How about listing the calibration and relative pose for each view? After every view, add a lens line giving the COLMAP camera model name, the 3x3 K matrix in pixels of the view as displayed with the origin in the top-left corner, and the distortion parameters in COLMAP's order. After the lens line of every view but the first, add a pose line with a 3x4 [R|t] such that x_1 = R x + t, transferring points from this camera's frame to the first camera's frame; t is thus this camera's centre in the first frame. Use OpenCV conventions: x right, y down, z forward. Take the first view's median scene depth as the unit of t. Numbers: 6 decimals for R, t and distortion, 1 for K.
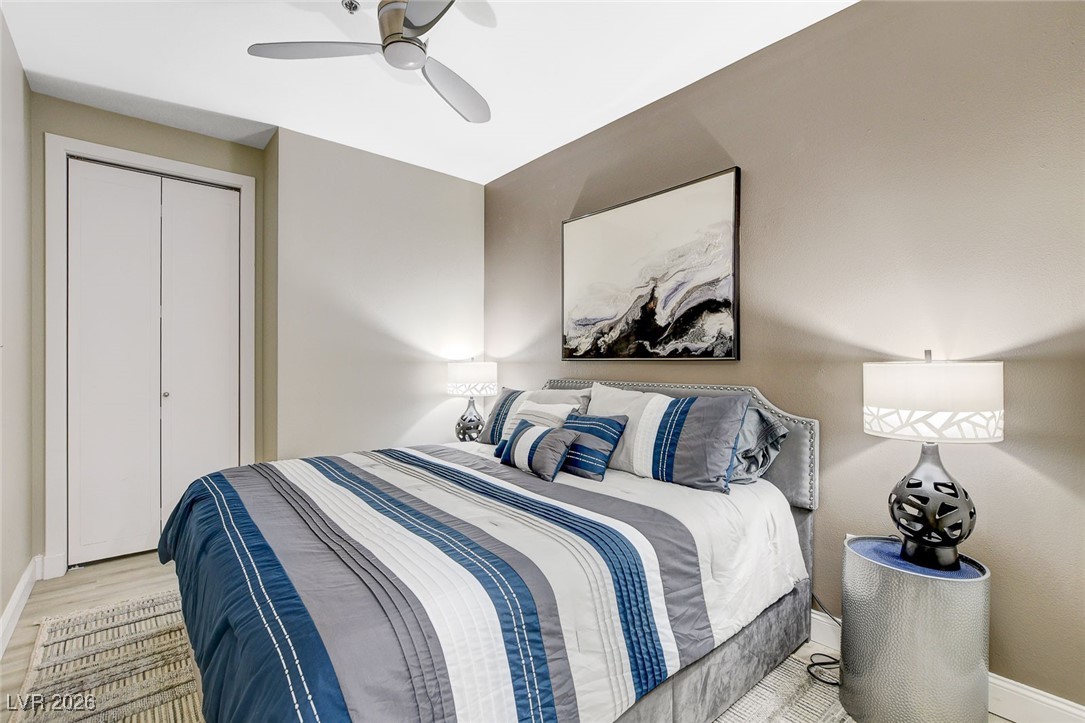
lens RADIAL K [[479.2, 0, 538.2], [0, 479.2, 361.2], [0, 0, 1]] dist [-0.014448, 0.003176]
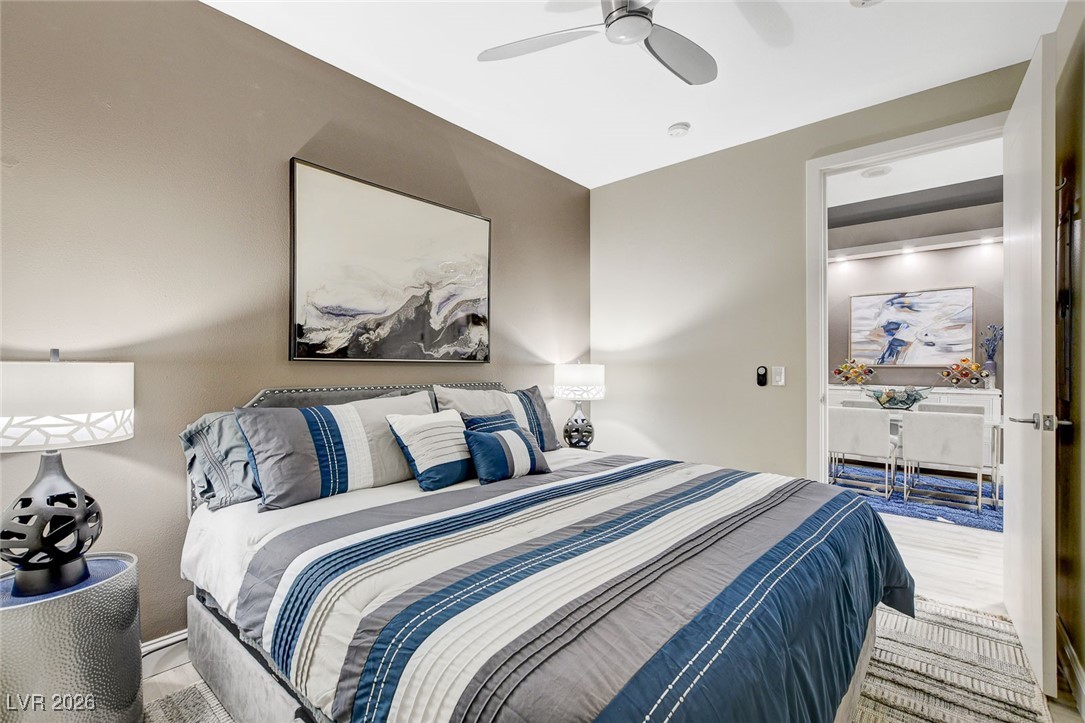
lens RADIAL K [[479.2, 0, 537.6], [0, 479.2, 363.7], [0, 0, 1]] dist [-0.014448, 0.003176]
pose [[-0.129902, 0.001665, 0.991525, -0.815125], [-0.008247, 0.999962, -0.002760, 0.002948], [-0.991493, -0.008536, -0.129883, 0.900521]]
